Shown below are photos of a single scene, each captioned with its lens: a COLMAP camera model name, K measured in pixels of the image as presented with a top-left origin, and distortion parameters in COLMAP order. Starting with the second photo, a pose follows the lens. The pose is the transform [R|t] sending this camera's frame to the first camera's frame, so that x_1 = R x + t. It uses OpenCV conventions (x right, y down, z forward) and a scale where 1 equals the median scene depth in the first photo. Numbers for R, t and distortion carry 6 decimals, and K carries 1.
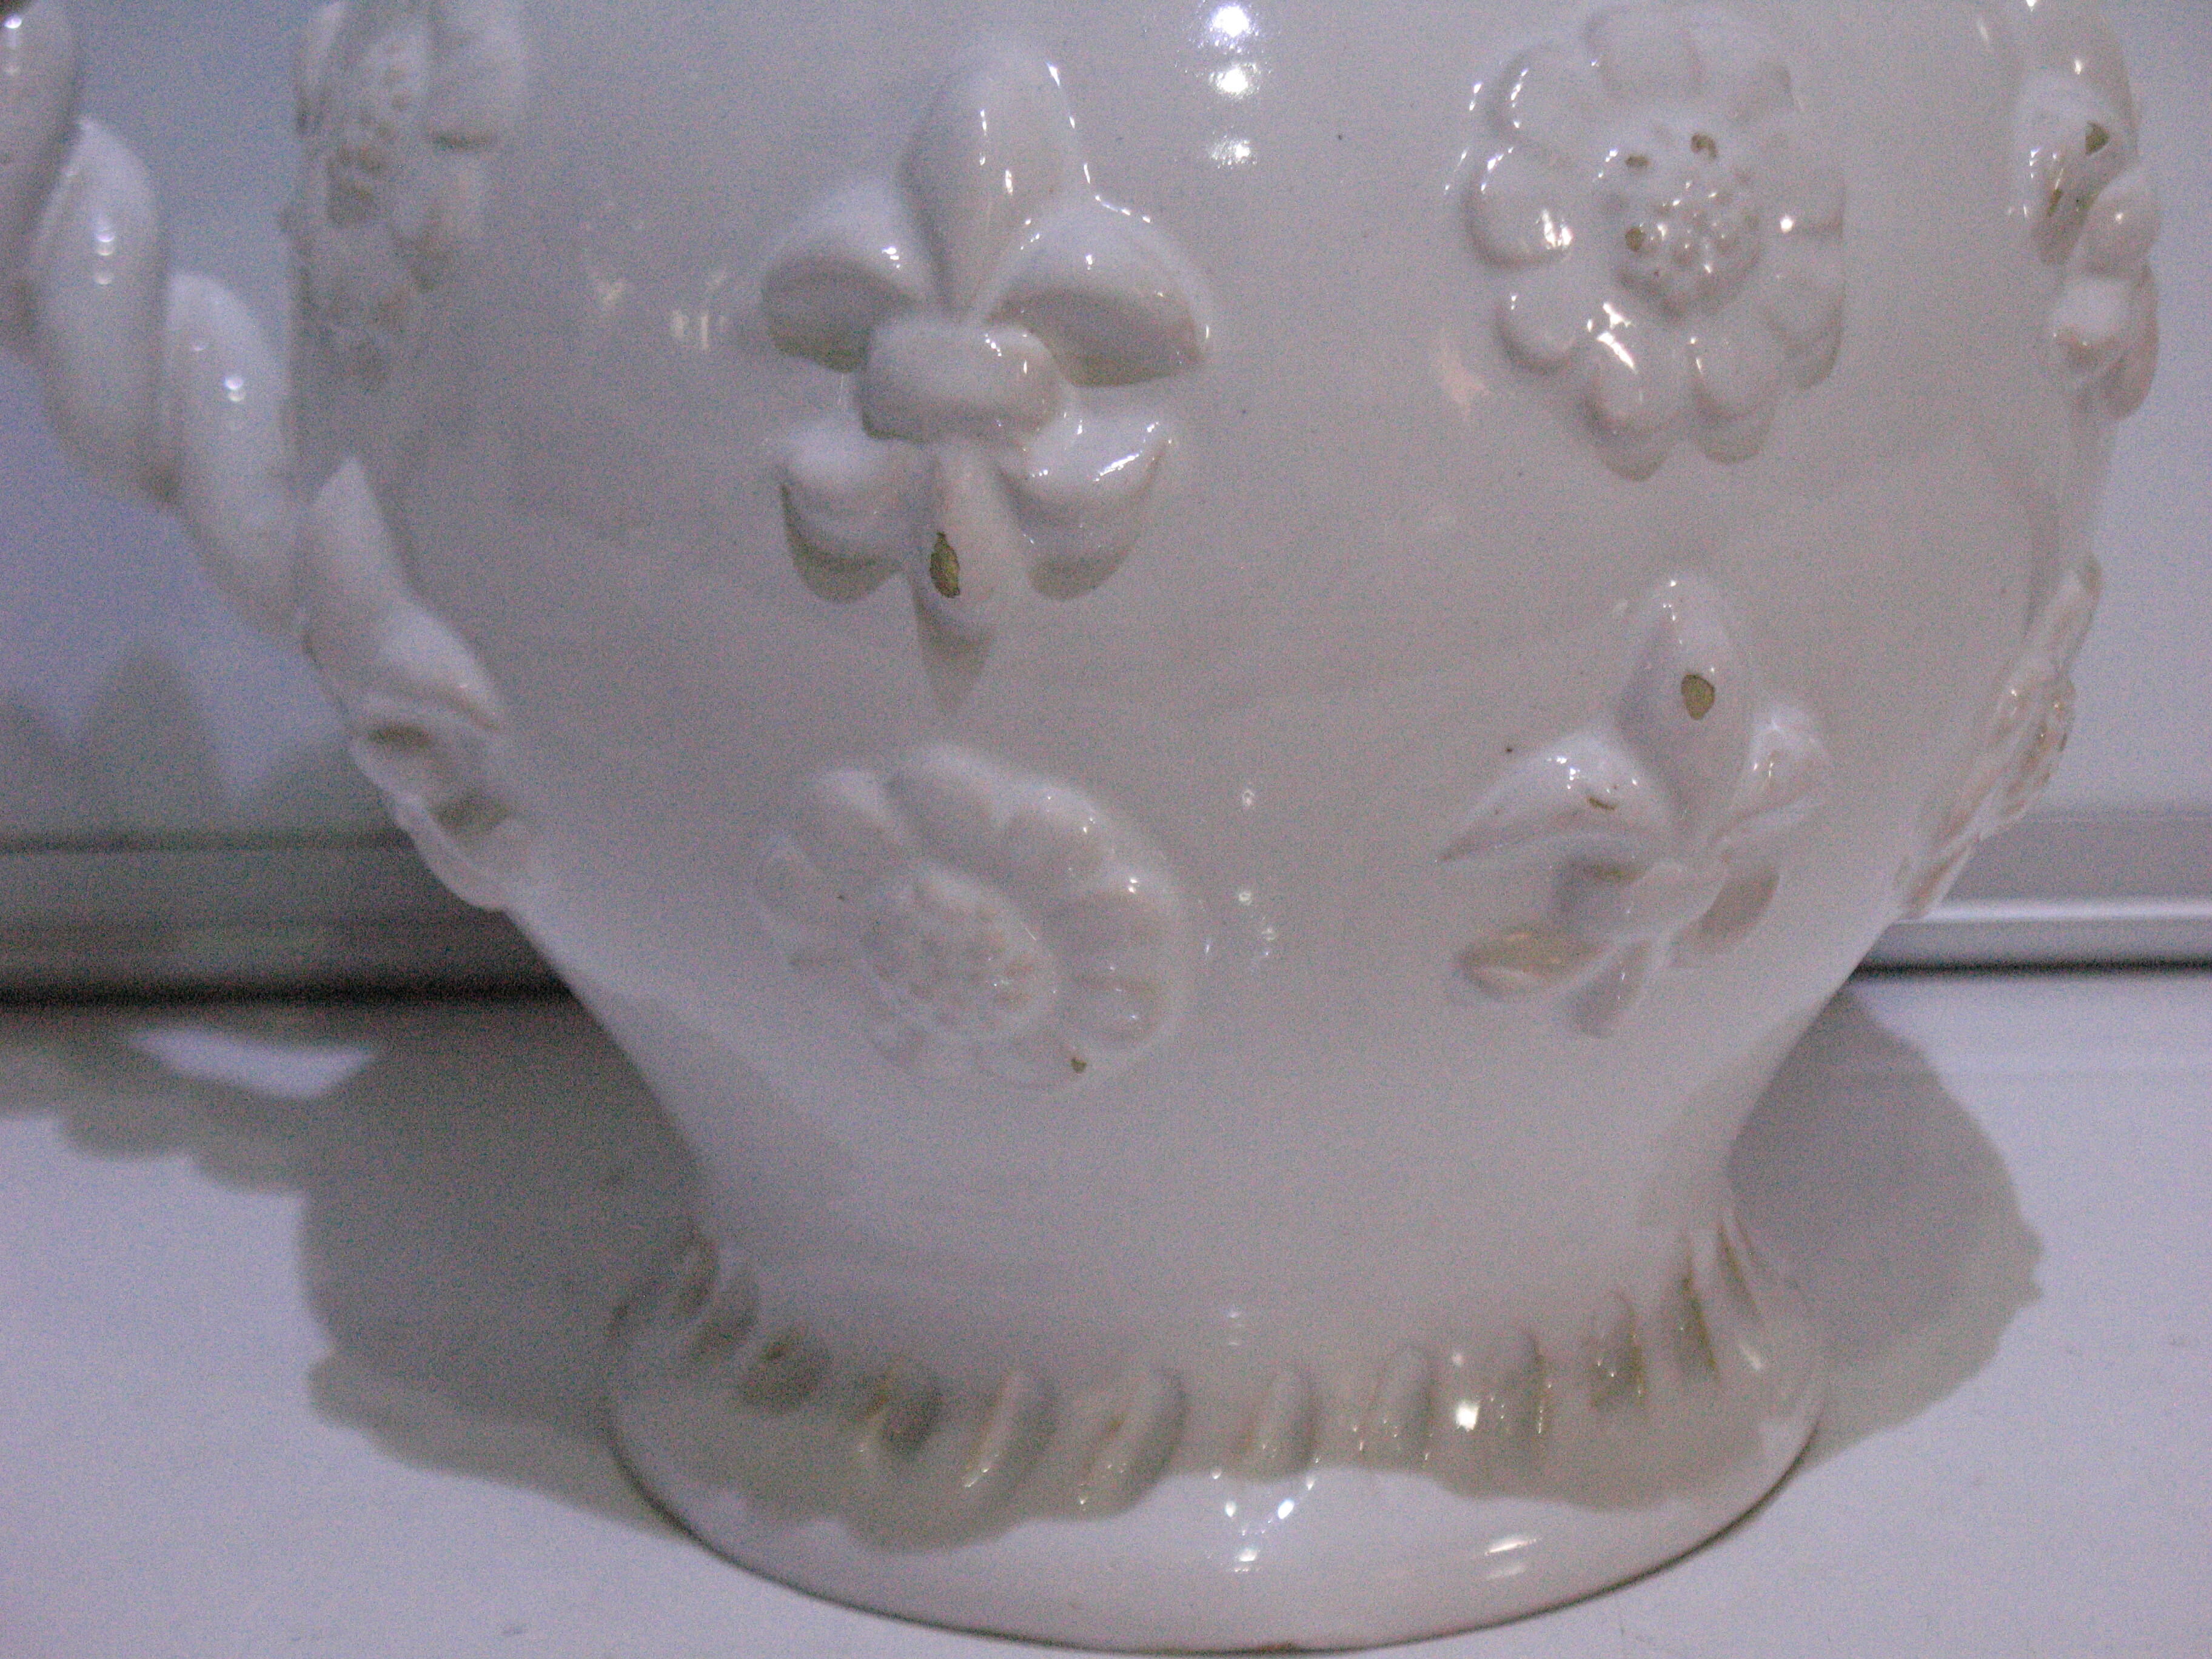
lens RADIAL K [[6381.7, 0, 1102.9], [0, 6381.7, 823.8], [0, 0, 1]] dist [-0.031580, 0.000000]
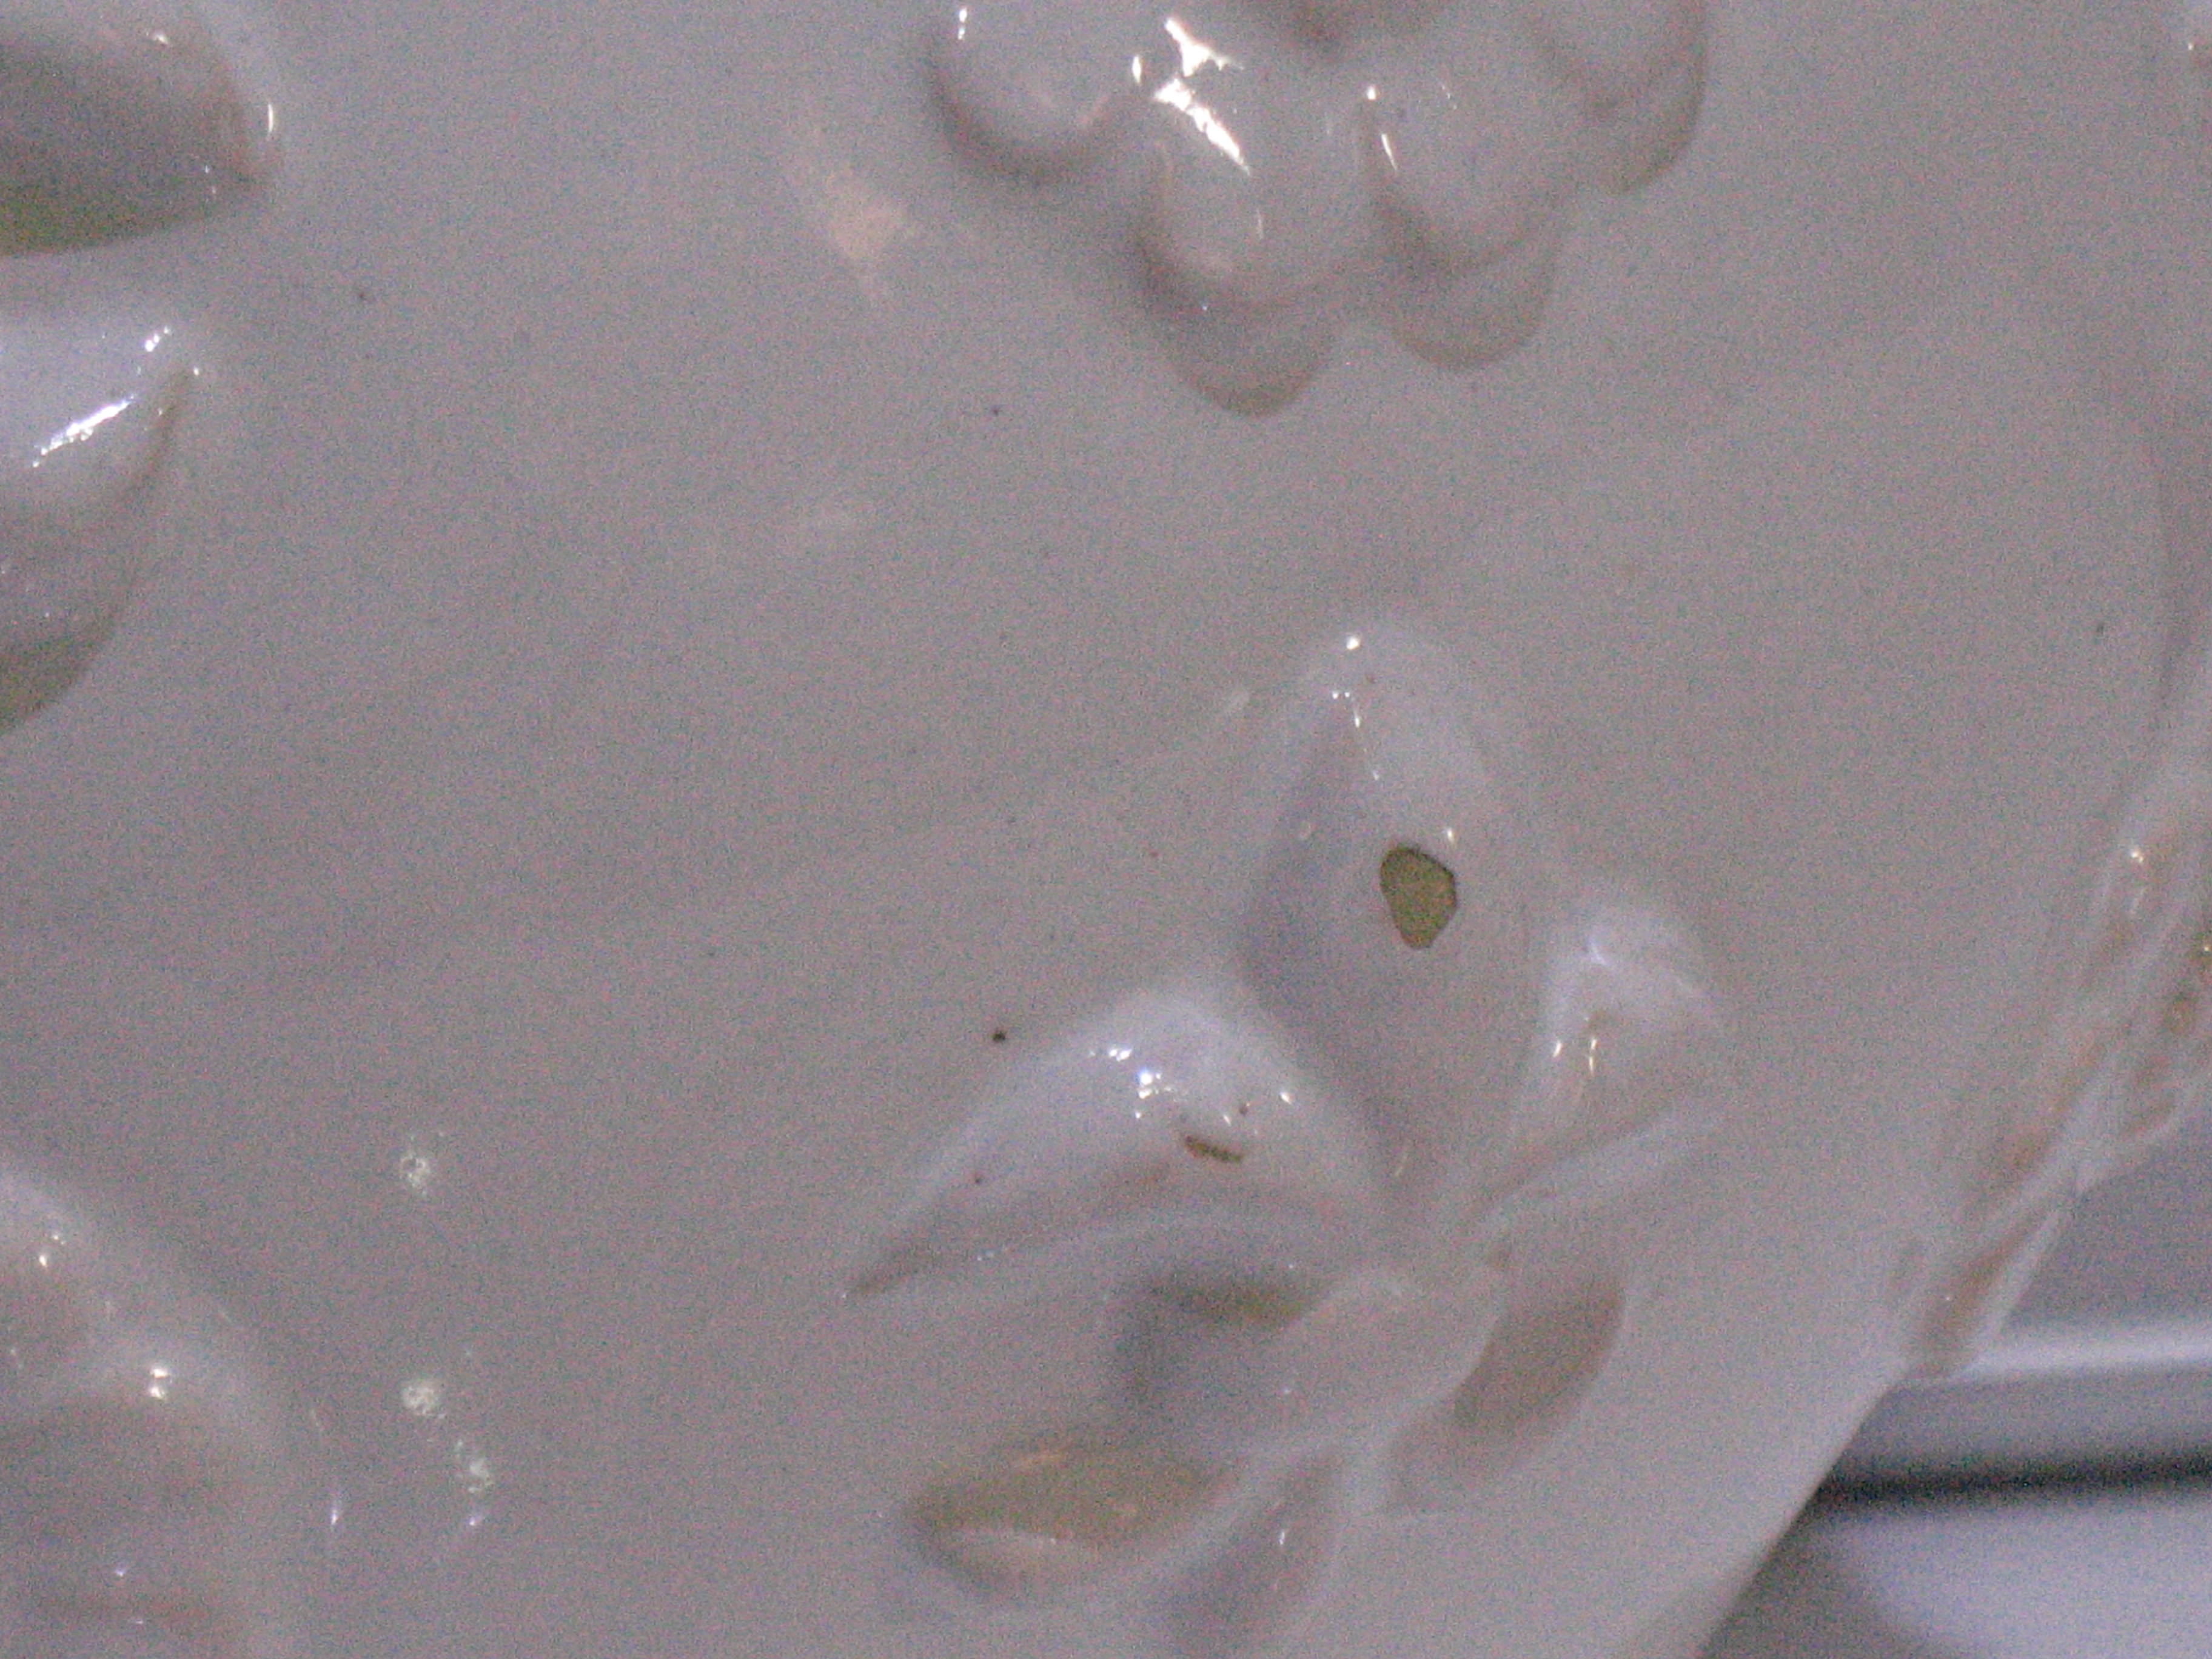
lens RADIAL K [[8324.6, 0, 1099.8], [0, 8324.6, 824.1], [0, 0, 1]] dist [0.237969, 0.000000]
pose [[0.998877, -0.043949, 0.017705, 0.061056], [0.044642, 0.998168, -0.040845, -0.002320], [-0.015878, 0.041589, 0.999009, 0.423187]]
